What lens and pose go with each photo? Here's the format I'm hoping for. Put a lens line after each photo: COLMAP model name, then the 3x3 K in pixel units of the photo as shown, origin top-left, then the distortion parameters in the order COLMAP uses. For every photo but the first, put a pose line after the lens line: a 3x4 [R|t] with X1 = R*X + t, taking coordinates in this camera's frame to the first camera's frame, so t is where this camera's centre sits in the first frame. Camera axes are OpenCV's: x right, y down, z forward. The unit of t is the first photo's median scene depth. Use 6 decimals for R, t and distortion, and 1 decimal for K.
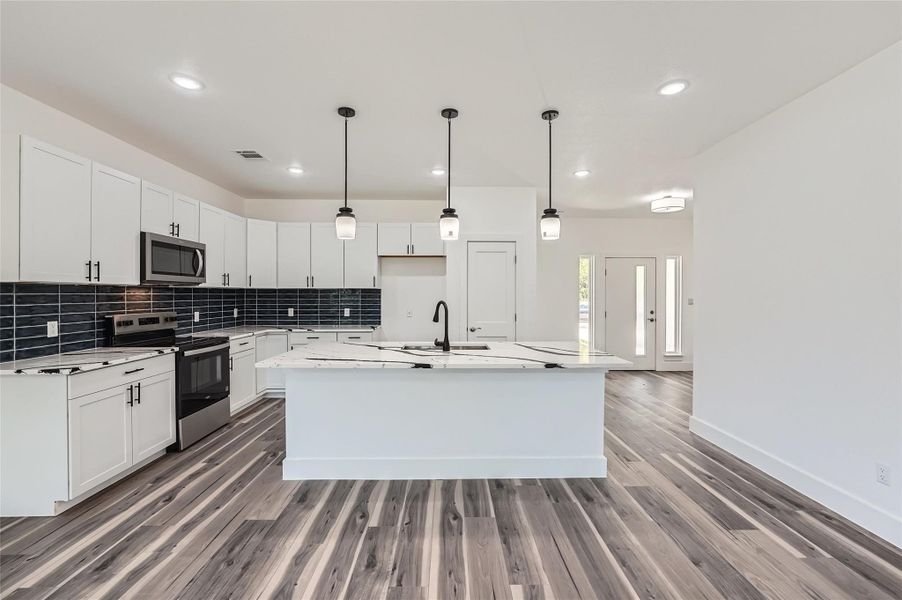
lens RADIAL K [[387.8, 0, 444.8], [0, 387.8, 297.7], [0, 0, 1]] dist [-0.002130, -0.000012]
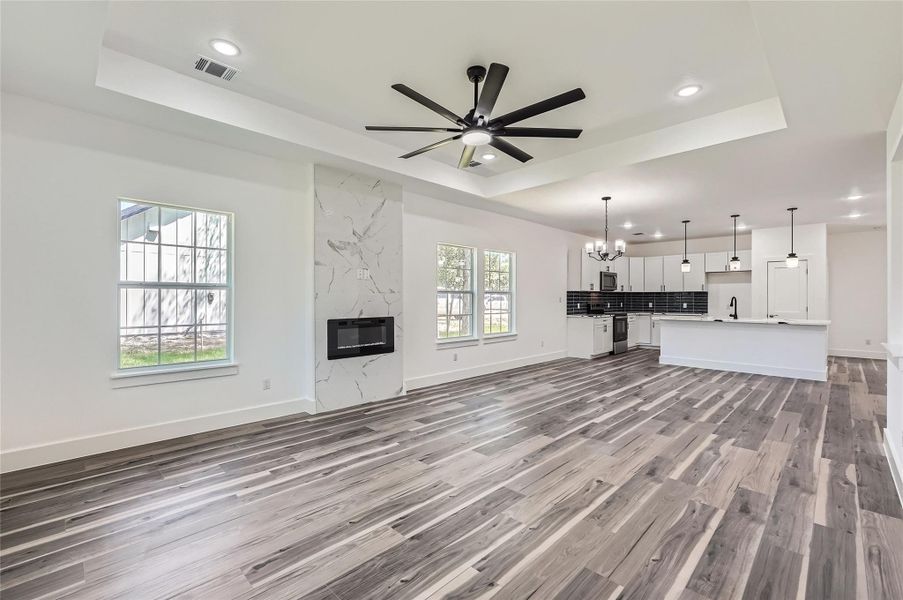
lens RADIAL K [[388.2, 0, 465.7], [0, 388.2, 295.8], [0, 0, 1]] dist [-0.002130, -0.000012]
pose [[0.727440, -0.002997, -0.686165, 0.319279], [-0.008989, 0.999863, -0.013897, 0.038985], [0.686112, 0.016277, 0.727314, -1.331902]]
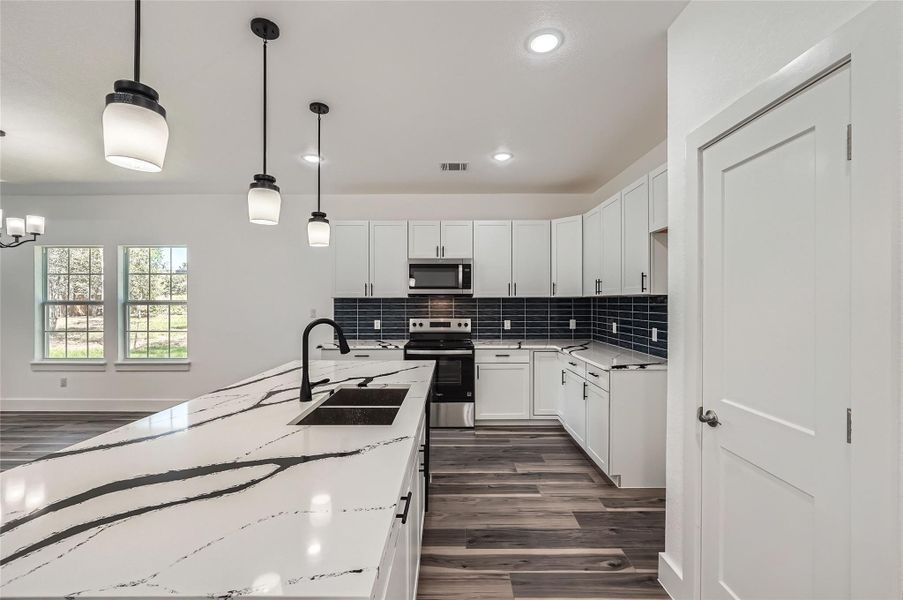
lens RADIAL K [[388.2, 0, 445.1], [0, 388.2, 307.5], [0, 0, 1]] dist [-0.002130, -0.000012]
pose [[-0.004474, 0.007038, -0.999965, 0.519745], [-0.006891, 0.999951, 0.007069, -0.006146], [0.999966, 0.006923, -0.004426, 0.983070]]
